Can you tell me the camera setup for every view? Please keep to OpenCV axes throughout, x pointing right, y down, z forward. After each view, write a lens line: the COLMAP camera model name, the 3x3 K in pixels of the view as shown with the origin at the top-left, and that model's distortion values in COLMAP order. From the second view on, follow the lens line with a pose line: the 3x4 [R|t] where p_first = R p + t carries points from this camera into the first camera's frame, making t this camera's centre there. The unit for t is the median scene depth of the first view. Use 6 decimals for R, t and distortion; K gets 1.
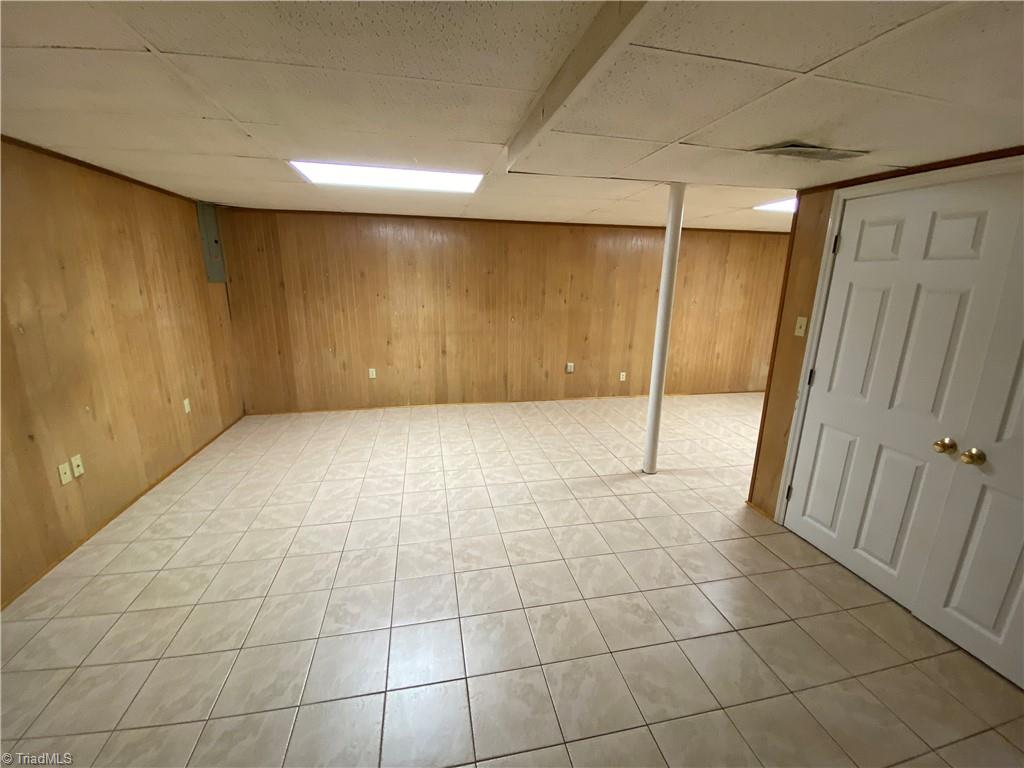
lens RADIAL K [[414.4, 0, 513.1], [0, 414.4, 381.6], [0, 0, 1]] dist [0.038559, -0.029698]
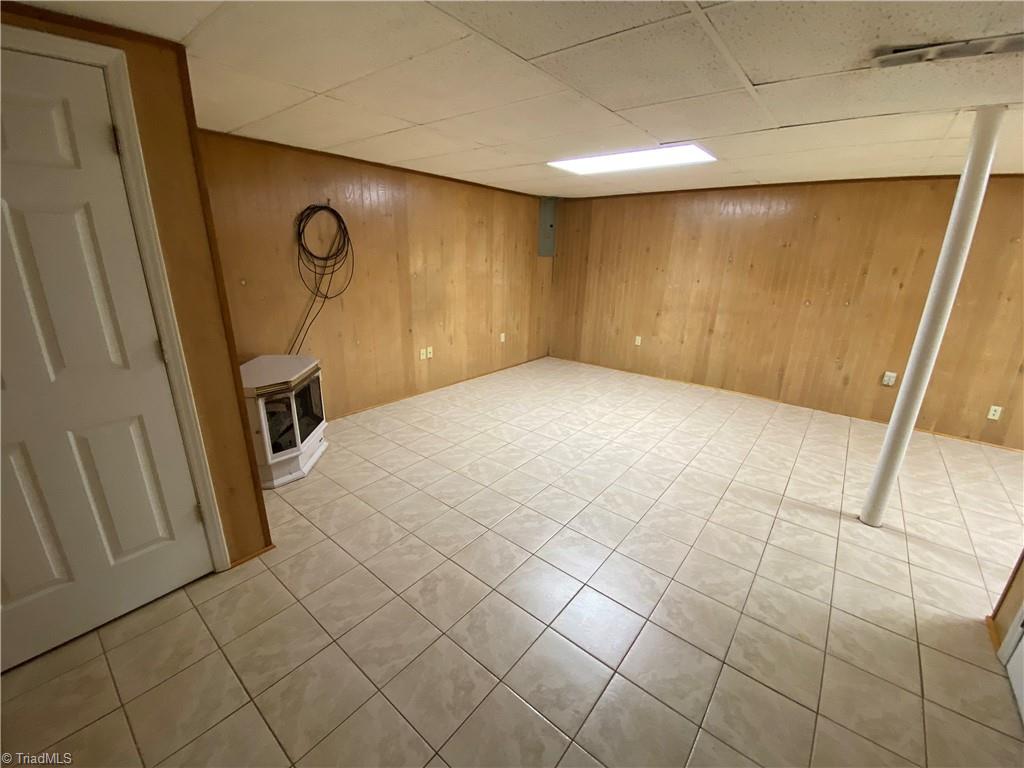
lens RADIAL K [[416.2, 0, 509.7], [0, 416.2, 382.0], [0, 0, 1]] dist [0.031095, -0.025453]
pose [[0.626103, 0.230598, -0.744862, 0.438954], [-0.197278, 0.971037, 0.134794, 0.005911], [0.754372, 0.062550, 0.653461, 0.042827]]
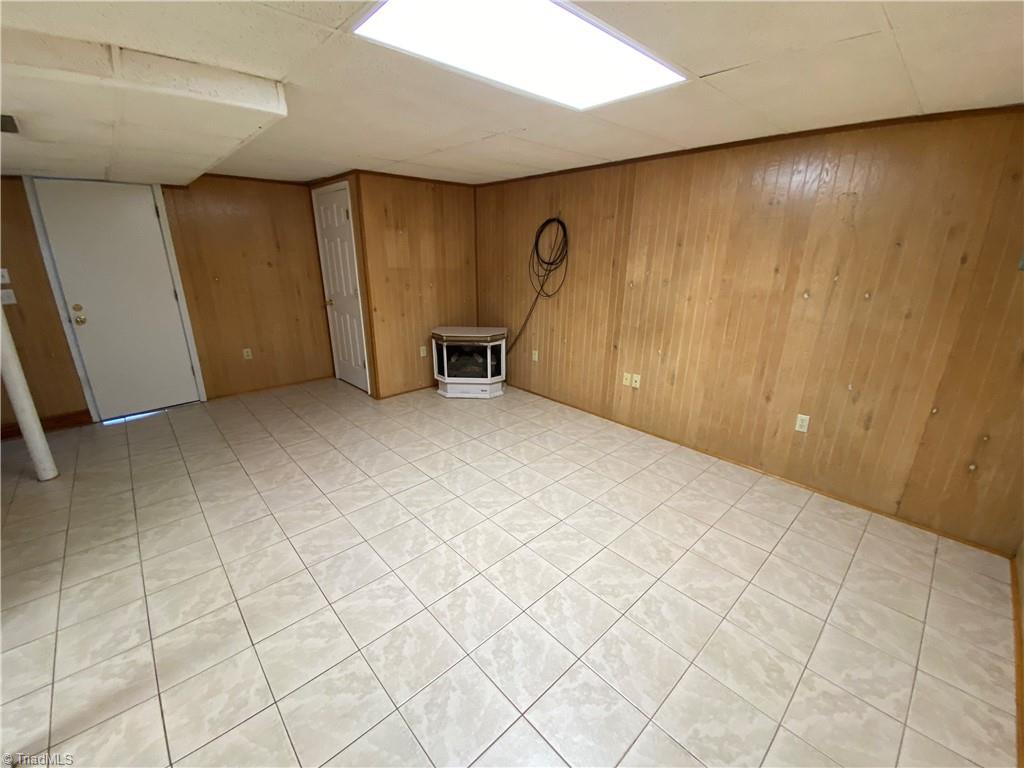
lens RADIAL K [[414.4, 0, 513.1], [0, 414.4, 381.6], [0, 0, 1]] dist [0.038559, -0.029698]
pose [[-0.858750, 0.138184, -0.493411, 0.053617], [-0.135724, 0.867209, 0.479090, -0.331995], [0.494093, 0.478386, -0.725961, 1.368493]]
